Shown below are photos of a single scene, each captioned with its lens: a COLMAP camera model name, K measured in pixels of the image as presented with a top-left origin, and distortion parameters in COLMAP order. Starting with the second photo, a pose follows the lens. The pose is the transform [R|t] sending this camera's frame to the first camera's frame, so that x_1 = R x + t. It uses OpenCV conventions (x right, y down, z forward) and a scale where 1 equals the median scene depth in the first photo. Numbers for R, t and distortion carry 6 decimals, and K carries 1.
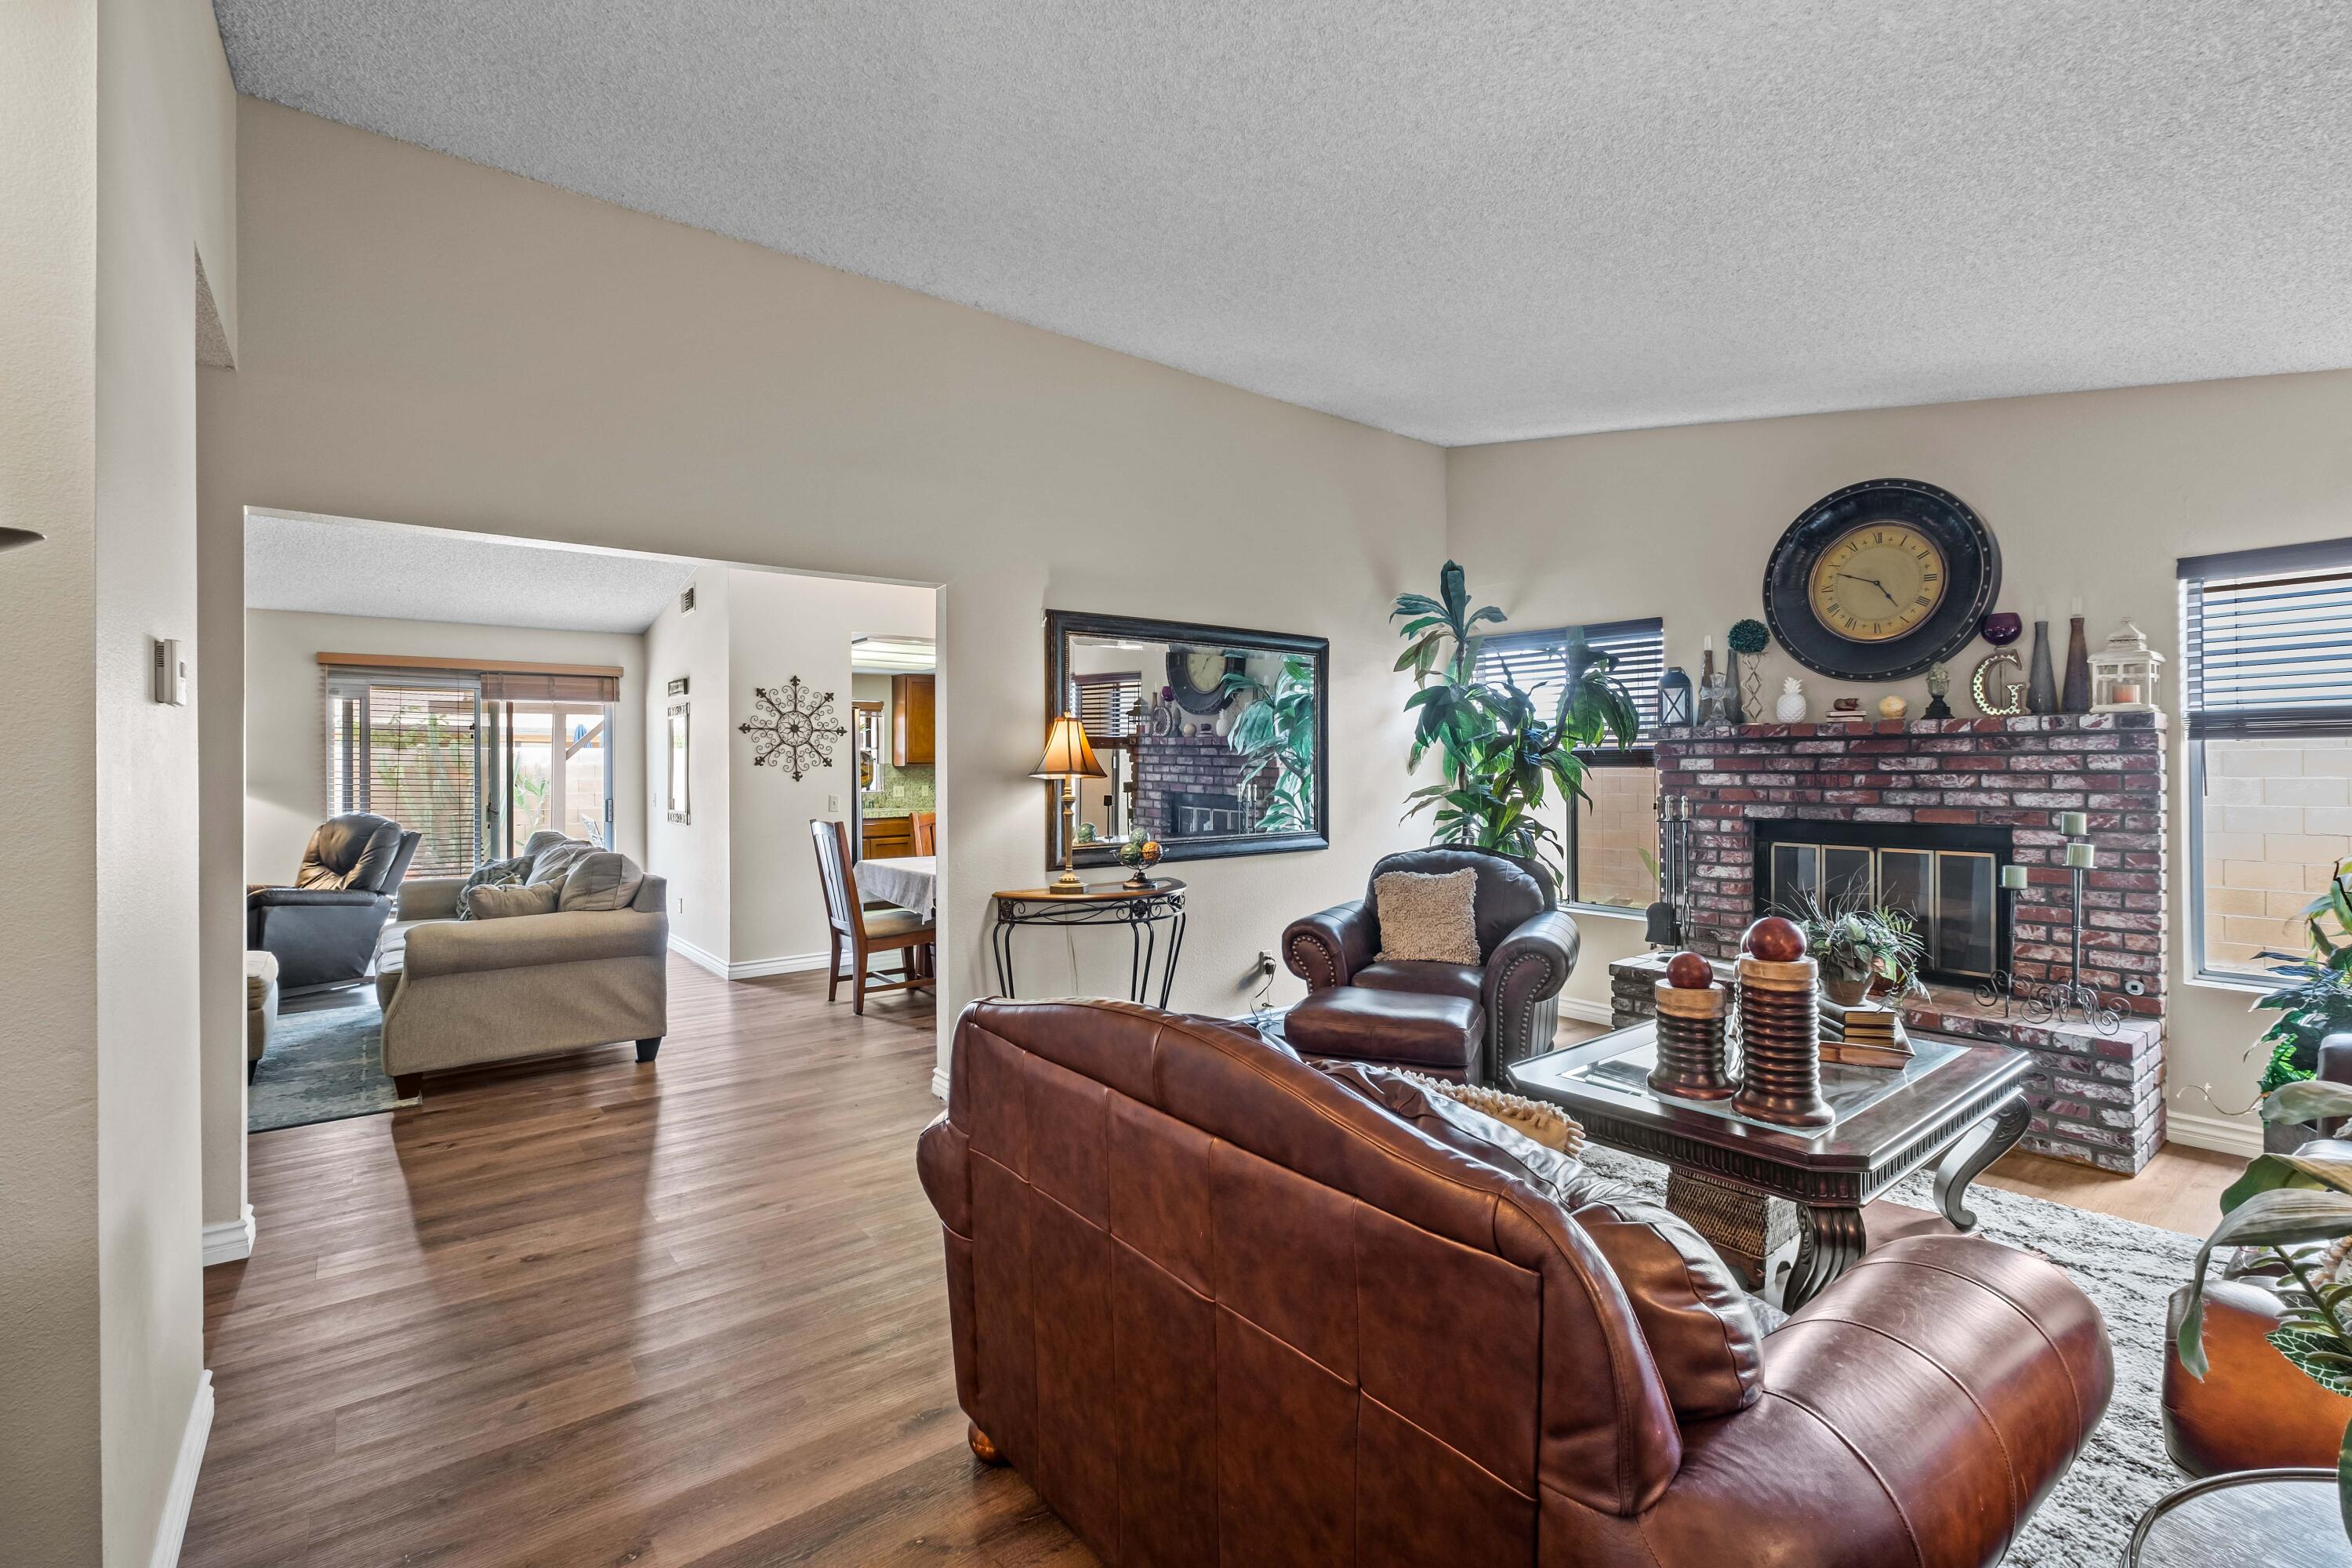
lens RADIAL K [[1024.9, 0, 1177.8], [0, 1024.9, 760.2], [0, 0, 1]] dist [0.003408, -0.007415]
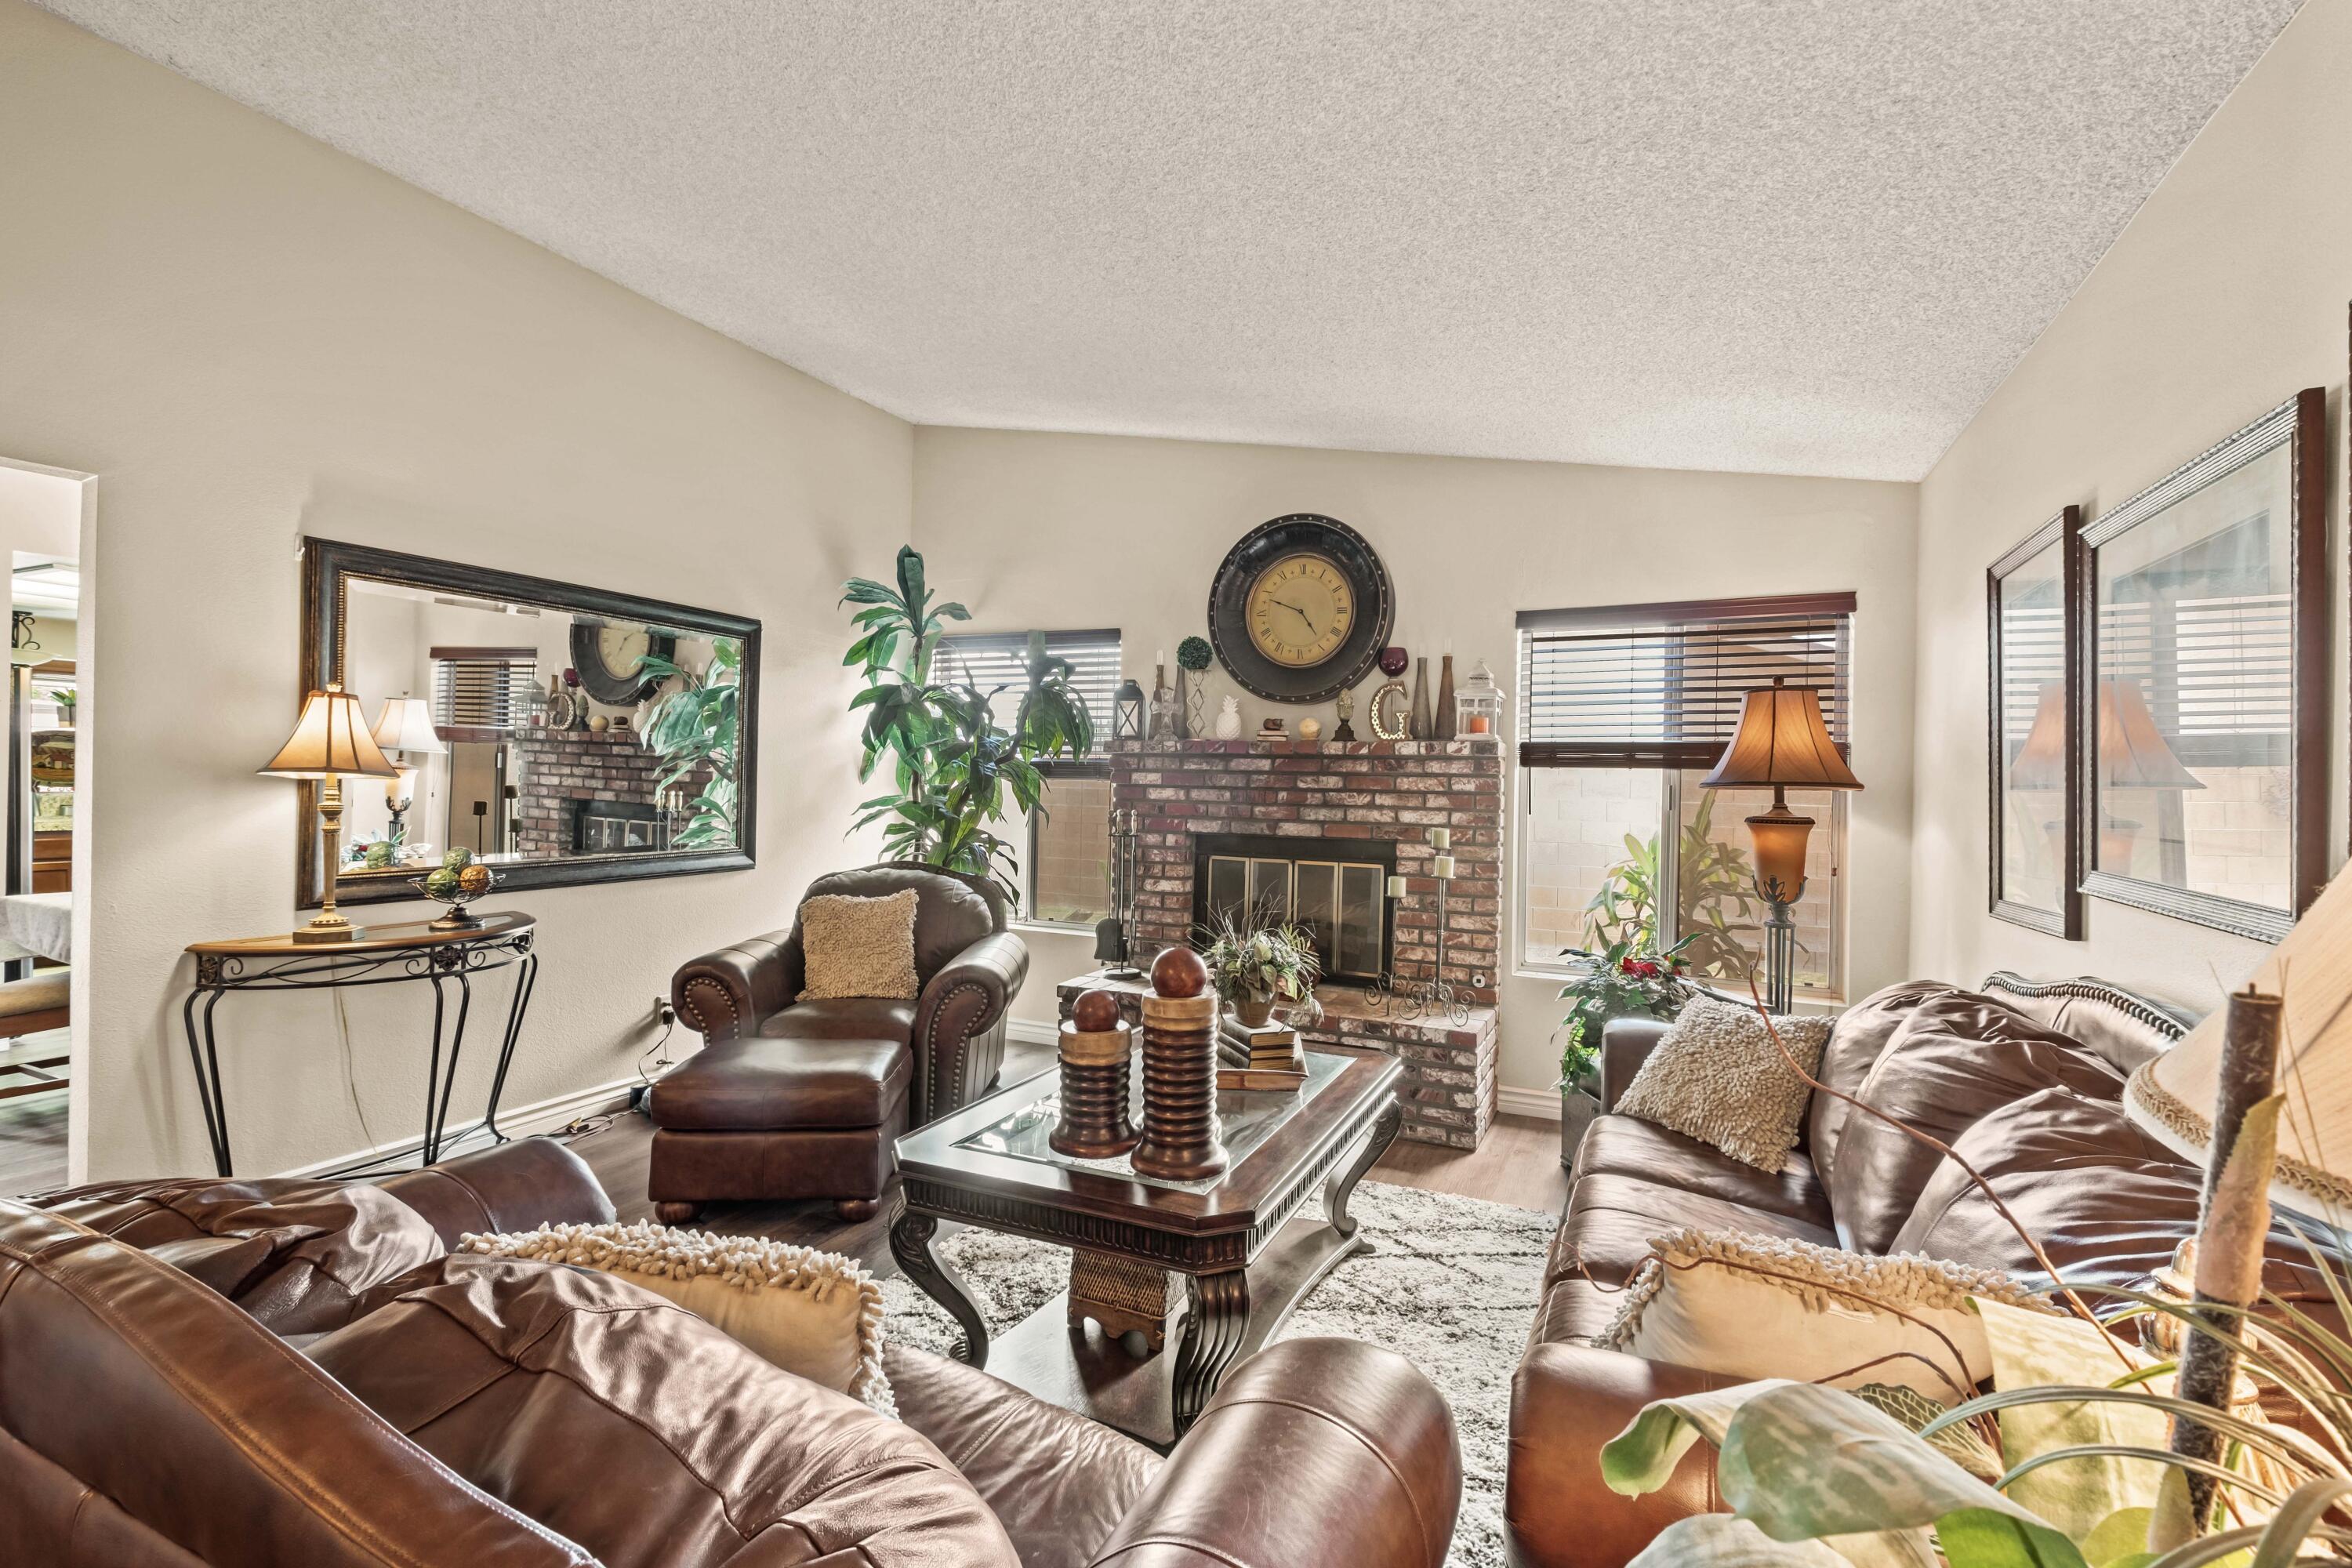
lens RADIAL K [[1051.2, 0, 1171.6], [0, 1051.2, 773.0], [0, 0, 1]] dist [-0.000416, -0.000760]
pose [[0.892423, 0.024379, 0.450542, 0.079460], [-0.026139, 0.999656, -0.002317, 0.000672], [-0.450443, -0.009709, 0.892752, 0.090576]]
